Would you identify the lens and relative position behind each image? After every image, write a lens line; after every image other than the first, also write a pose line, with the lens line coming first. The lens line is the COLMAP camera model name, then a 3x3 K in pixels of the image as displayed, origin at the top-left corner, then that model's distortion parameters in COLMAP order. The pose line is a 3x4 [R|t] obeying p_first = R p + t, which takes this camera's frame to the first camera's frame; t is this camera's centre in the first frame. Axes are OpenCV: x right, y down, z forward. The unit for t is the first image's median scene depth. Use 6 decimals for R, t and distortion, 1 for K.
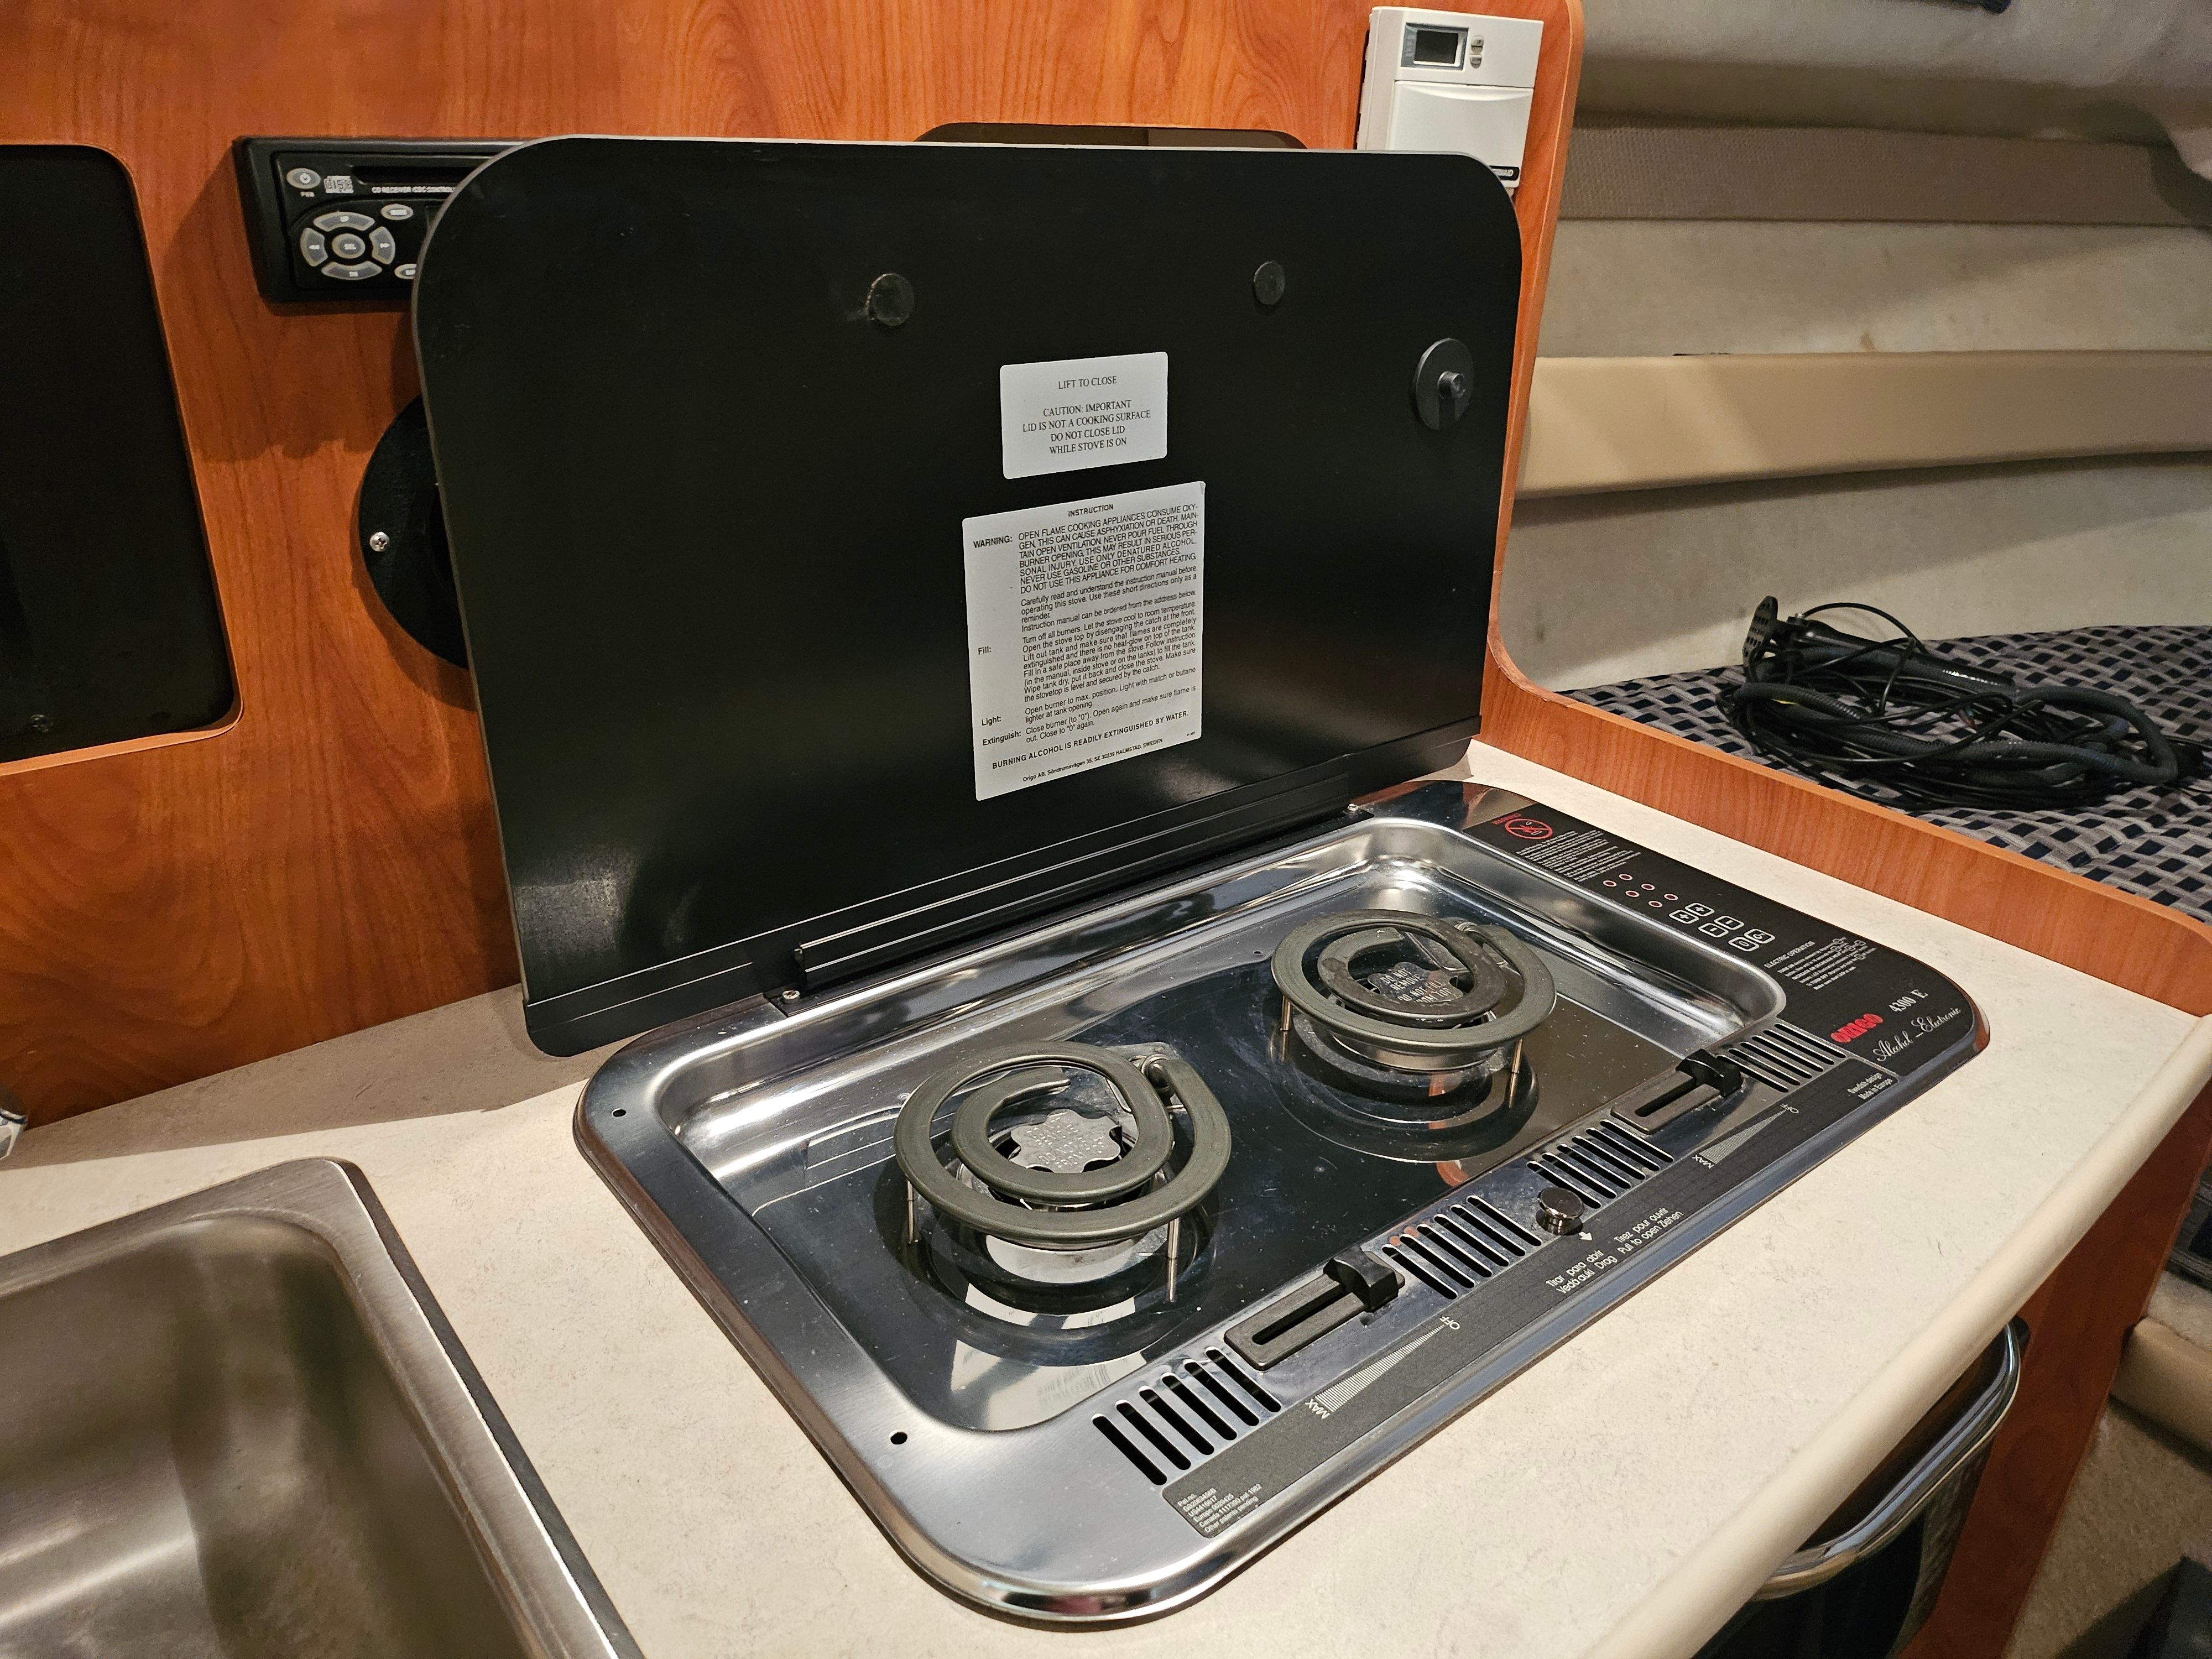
lens RADIAL K [[1577.6, 0, 1156.1], [0, 1577.6, 859.8], [0, 0, 1]] dist [0.047223, -0.056363]
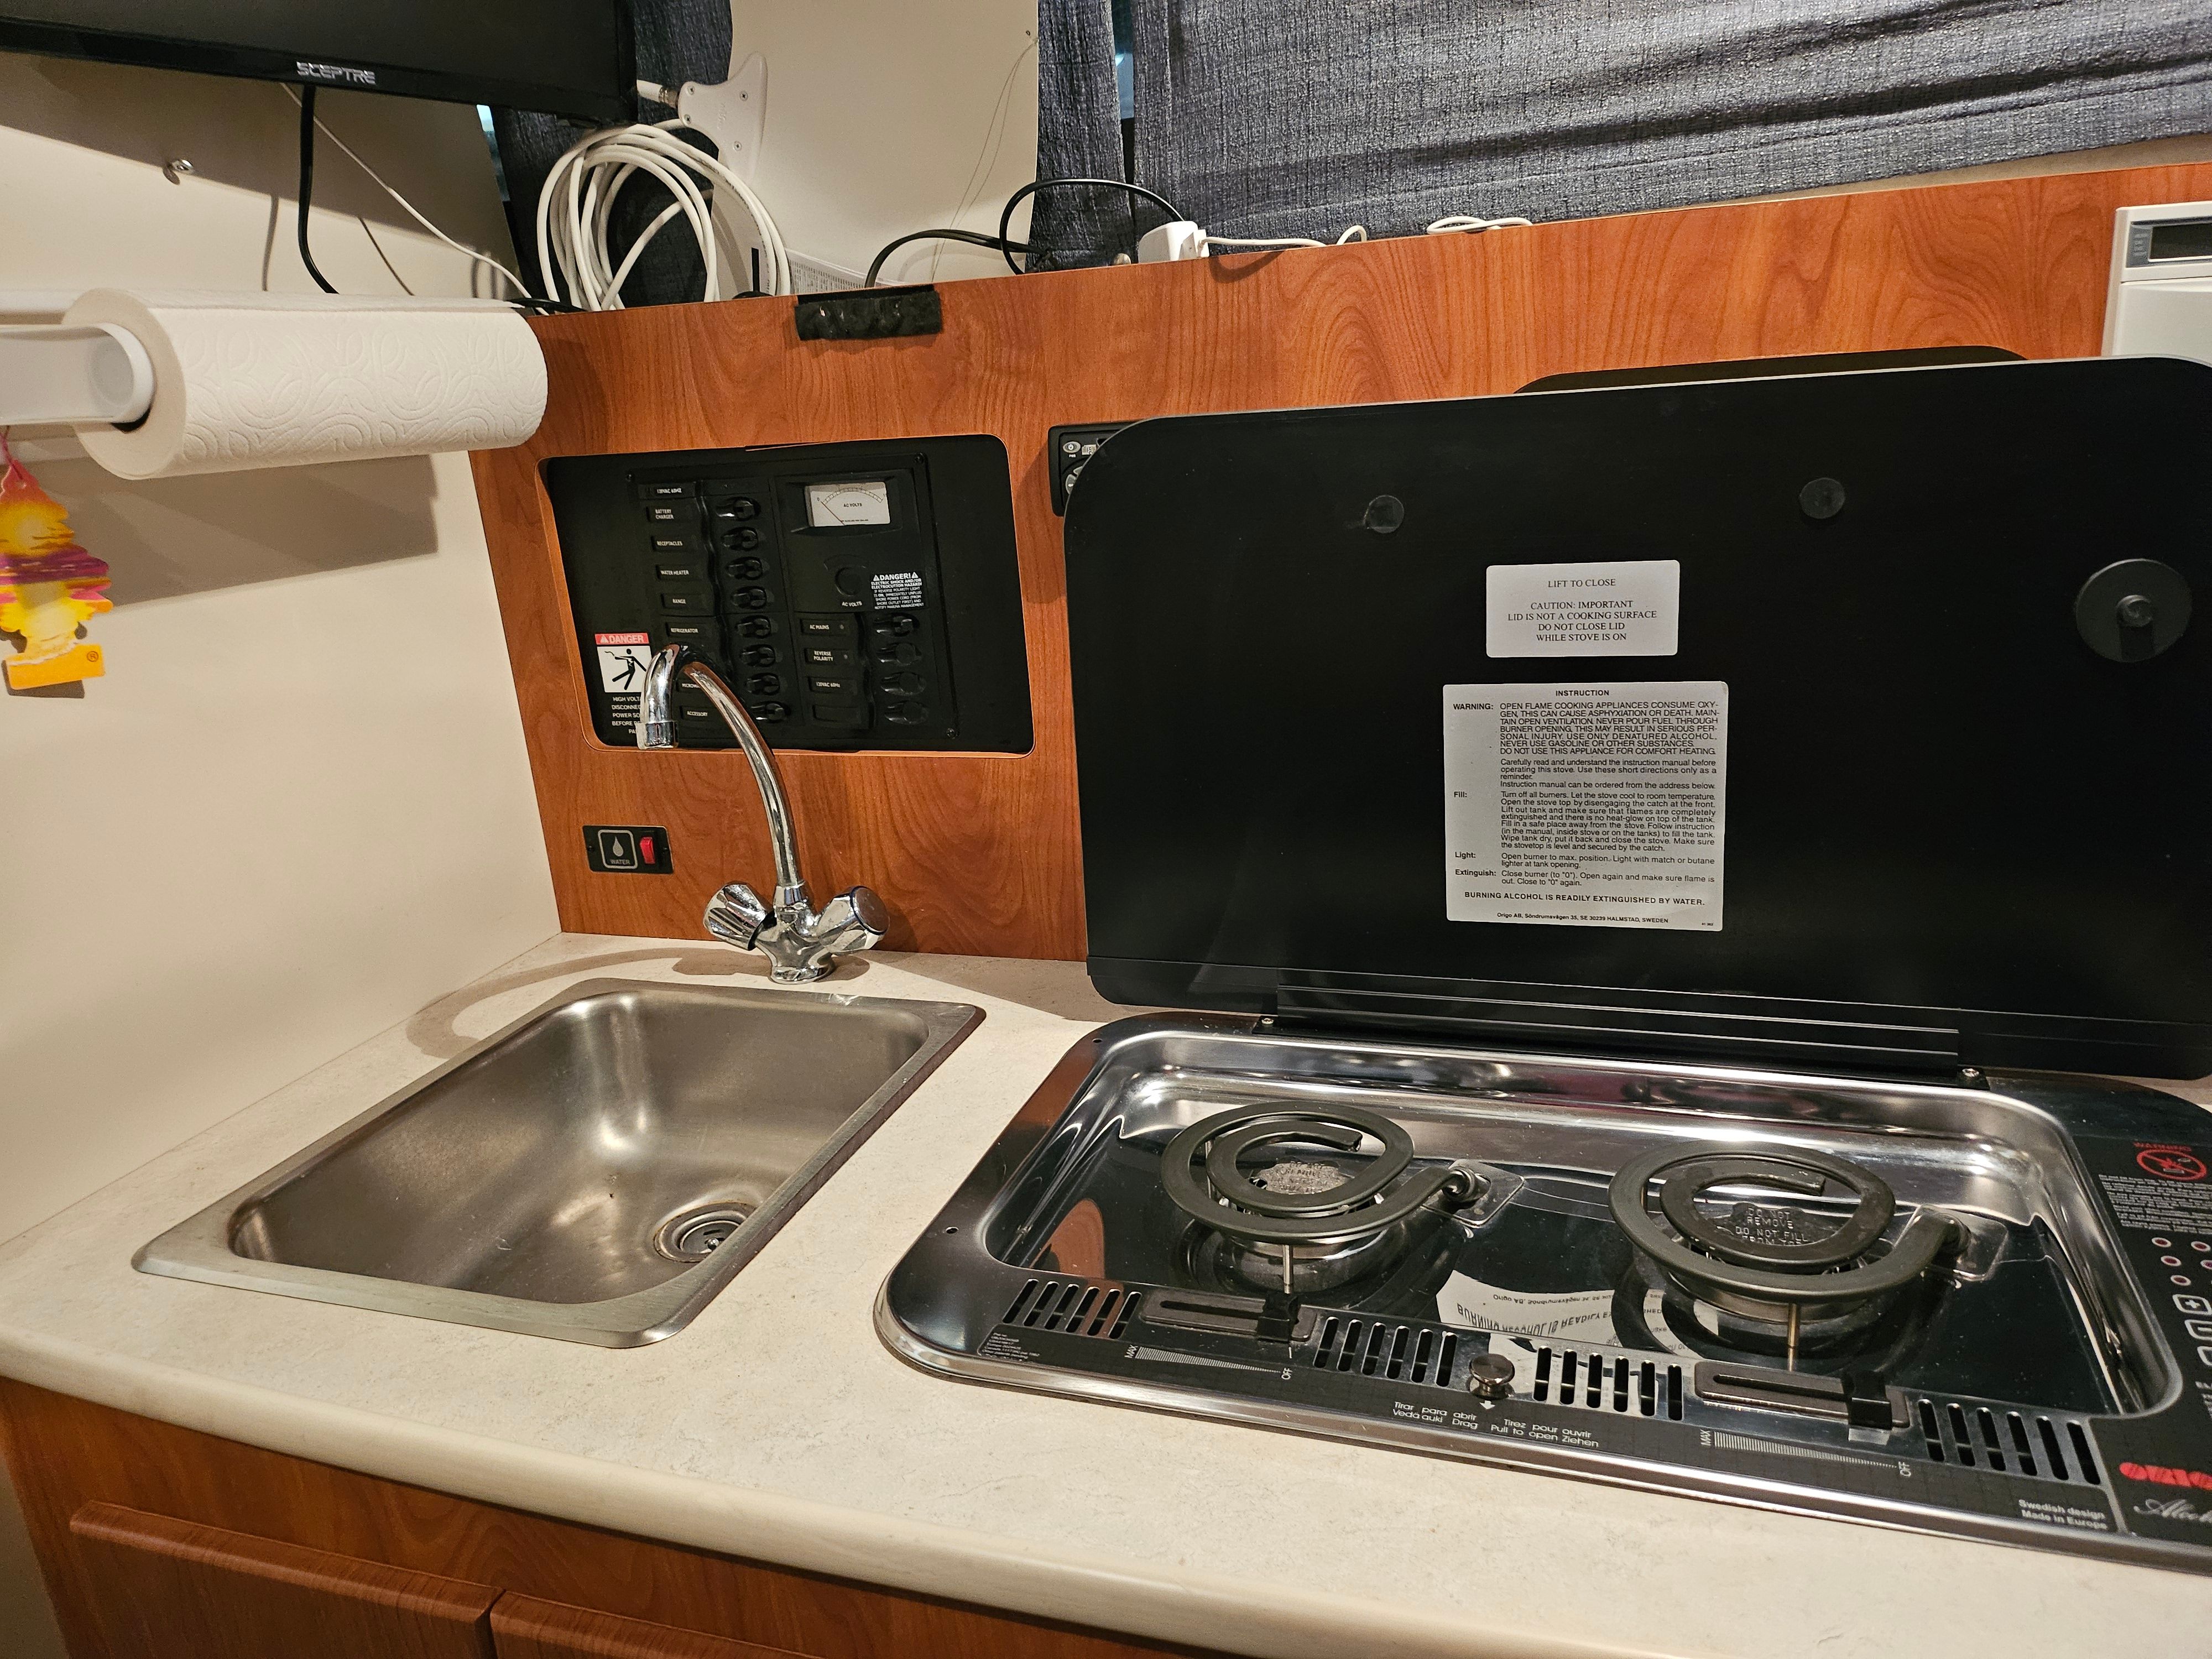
lens RADIAL K [[1601.6, 0, 1106.0], [0, 1601.6, 829.5], [0, 0, 1]] dist [0.072162, -0.089540]
pose [[0.515178, 0.172364, -0.839573, 0.777894], [-0.287973, 0.957433, 0.019855, -0.053942], [0.807257, 0.231545, 0.542885, 0.127291]]
